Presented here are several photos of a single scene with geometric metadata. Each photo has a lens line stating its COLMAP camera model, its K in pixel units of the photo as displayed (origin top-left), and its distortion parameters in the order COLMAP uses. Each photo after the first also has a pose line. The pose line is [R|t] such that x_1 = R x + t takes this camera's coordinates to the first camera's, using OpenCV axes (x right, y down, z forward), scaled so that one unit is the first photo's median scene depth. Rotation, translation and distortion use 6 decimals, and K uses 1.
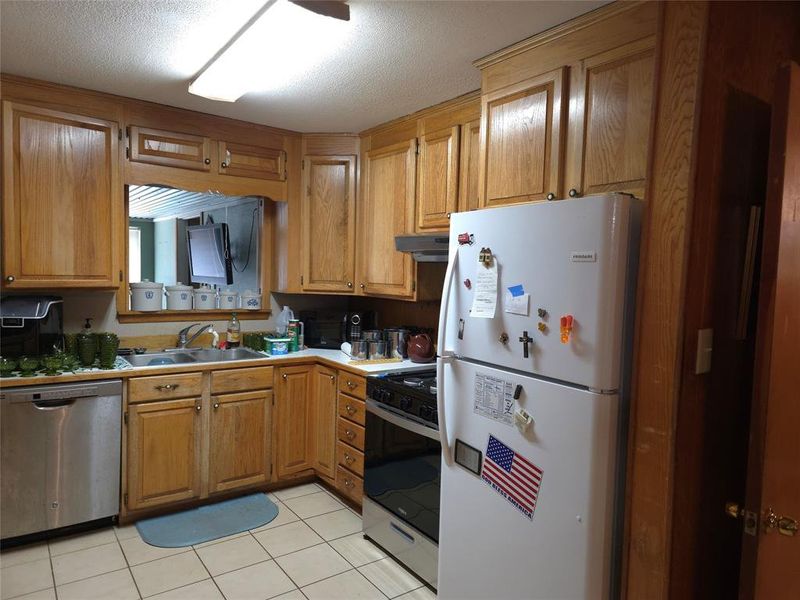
lens RADIAL K [[539.8, 0, 400.0], [0, 539.8, 300.6], [0, 0, 1]] dist [0.022089, -0.005349]
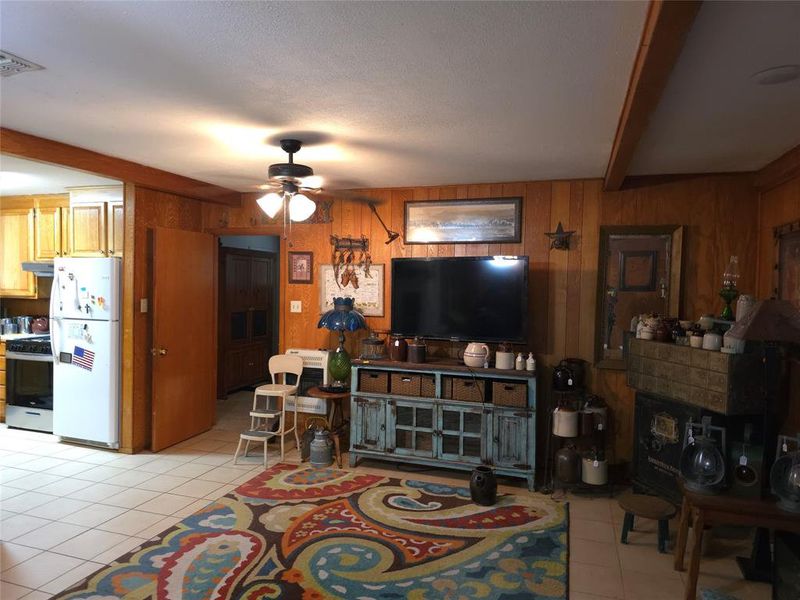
lens RADIAL K [[539.8, 0, 399.9], [0, 539.8, 299.6], [0, 0, 1]] dist [0.022089, -0.005349]
pose [[0.812066, -0.028643, 0.582863, -0.064148], [0.037903, 0.999275, -0.003701, 0.079572], [-0.582334, 0.025098, 0.812562, -1.634670]]
